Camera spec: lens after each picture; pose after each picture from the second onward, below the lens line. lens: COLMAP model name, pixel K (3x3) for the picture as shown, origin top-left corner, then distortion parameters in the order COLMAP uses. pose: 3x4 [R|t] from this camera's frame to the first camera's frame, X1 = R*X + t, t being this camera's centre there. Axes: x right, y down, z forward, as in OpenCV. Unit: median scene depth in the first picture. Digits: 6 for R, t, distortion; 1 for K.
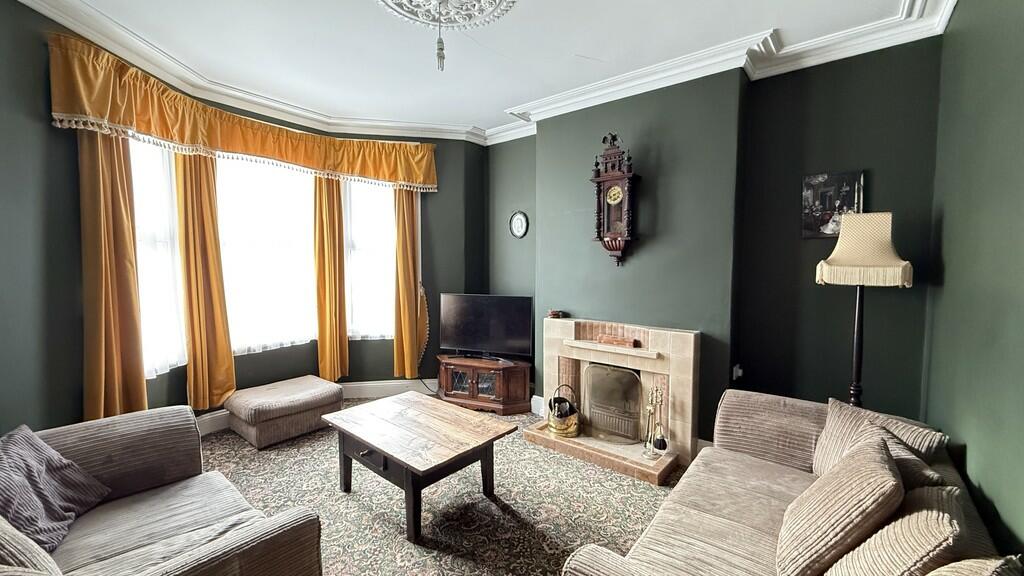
lens RADIAL K [[404.6, 0, 510.5], [0, 404.6, 293.6], [0, 0, 1]] dist [-0.002191, 0.000453]
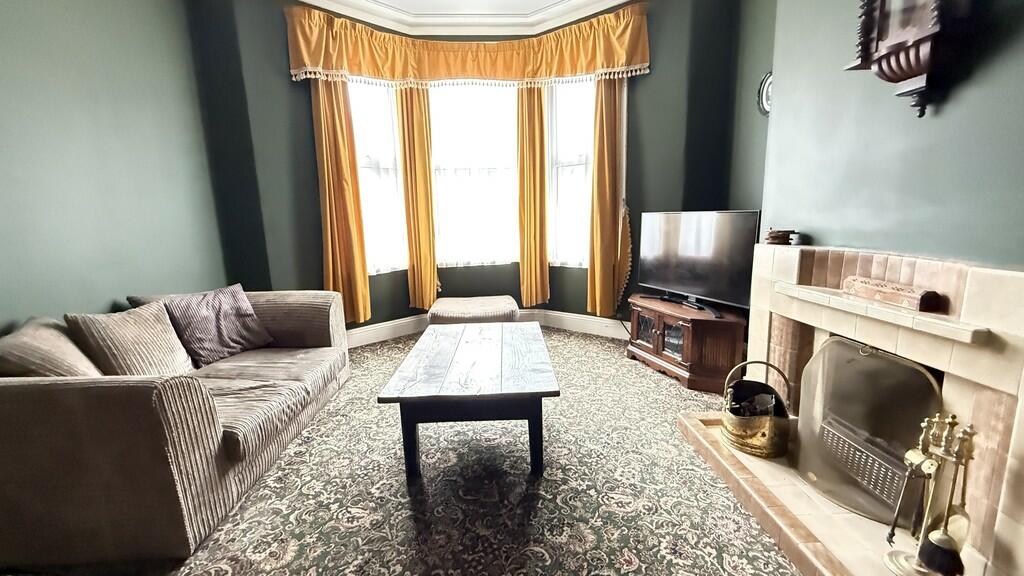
lens RADIAL K [[404.6, 0, 510.4], [0, 404.6, 290.6], [0, 0, 1]] dist [-0.002191, 0.000453]
pose [[0.663580, 0.114607, -0.739275, 0.291645], [-0.024629, 0.991007, 0.131525, 0.060885], [0.747700, -0.069070, 0.660435, 0.367259]]
